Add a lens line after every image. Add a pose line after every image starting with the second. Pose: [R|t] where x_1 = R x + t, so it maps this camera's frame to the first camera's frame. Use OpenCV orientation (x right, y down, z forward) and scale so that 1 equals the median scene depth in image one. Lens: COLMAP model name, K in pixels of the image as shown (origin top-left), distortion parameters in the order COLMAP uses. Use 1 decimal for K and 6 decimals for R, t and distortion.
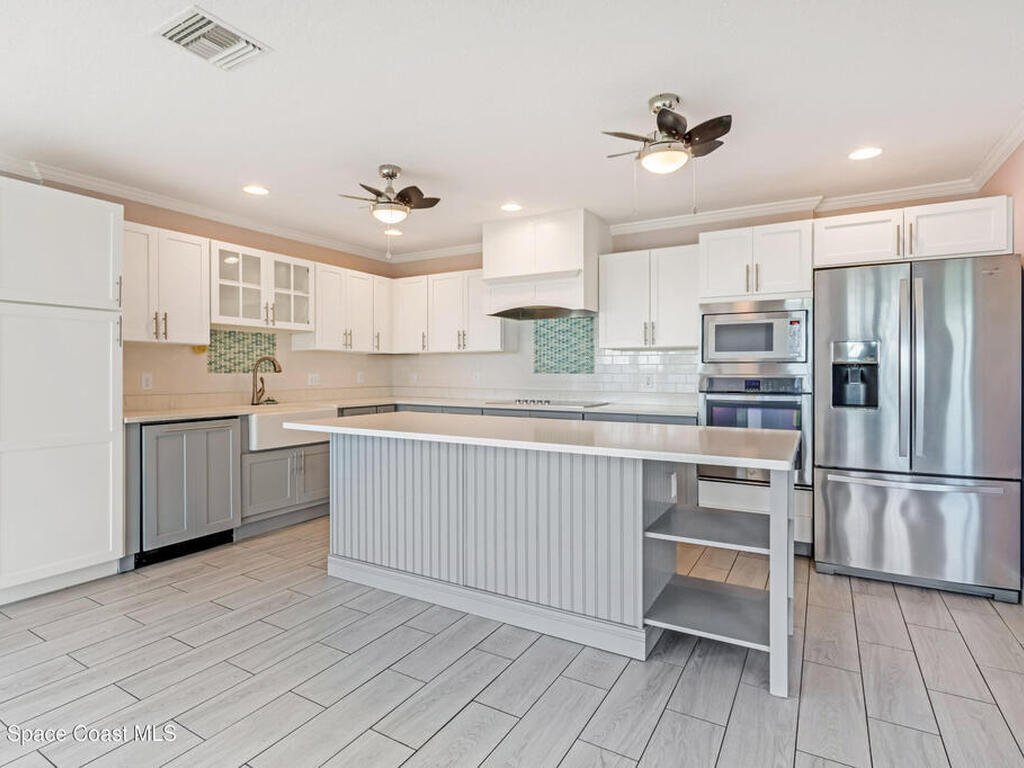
lens RADIAL K [[532.7, 0, 492.5], [0, 532.7, 374.4], [0, 0, 1]] dist [-0.036024, 0.000575]
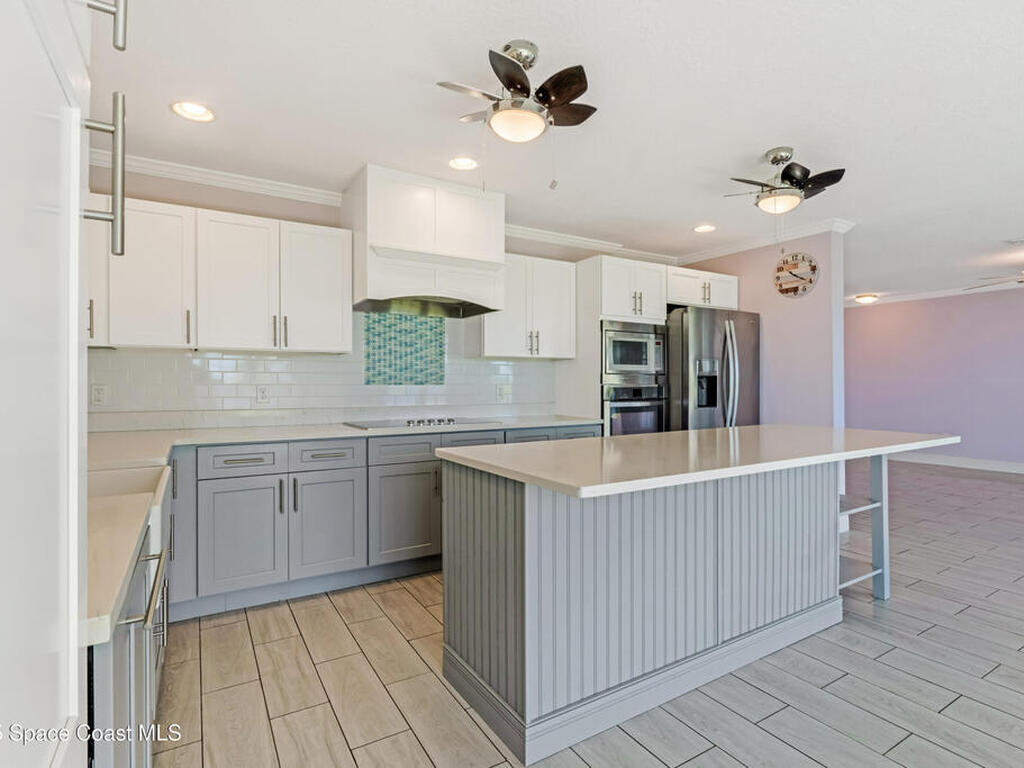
lens RADIAL K [[540.7, 0, 520.4], [0, 540.7, 384.1], [0, 0, 1]] dist [0.000745, 0.000466]
pose [[0.454280, -0.002395, 0.890856, -0.581632], [0.006685, 0.999977, -0.000720, -0.001370], [-0.890834, 0.006282, 0.454286, 0.551453]]
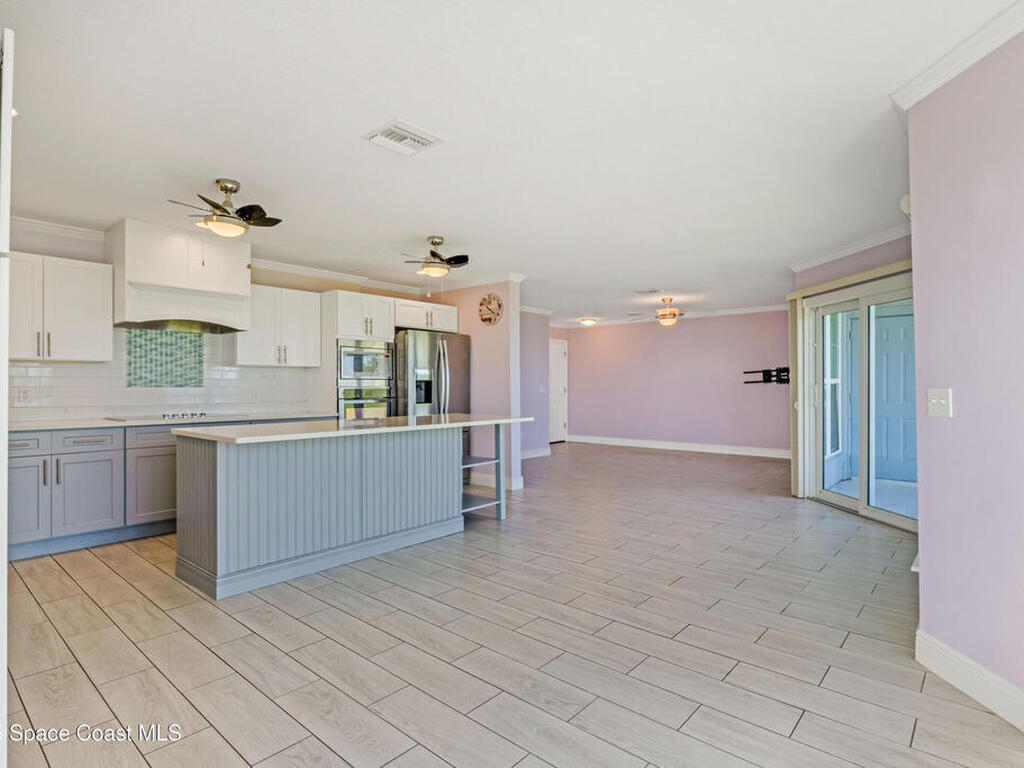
lens RADIAL K [[540.7, 0, 520.4], [0, 540.7, 384.1], [0, 0, 1]] dist [0.000745, 0.000466]
pose [[0.153067, 0.003365, 0.988210, -0.863768], [0.006808, 0.999967, -0.004460, 0.001616], [-0.988192, 0.007411, 0.153039, 0.229957]]
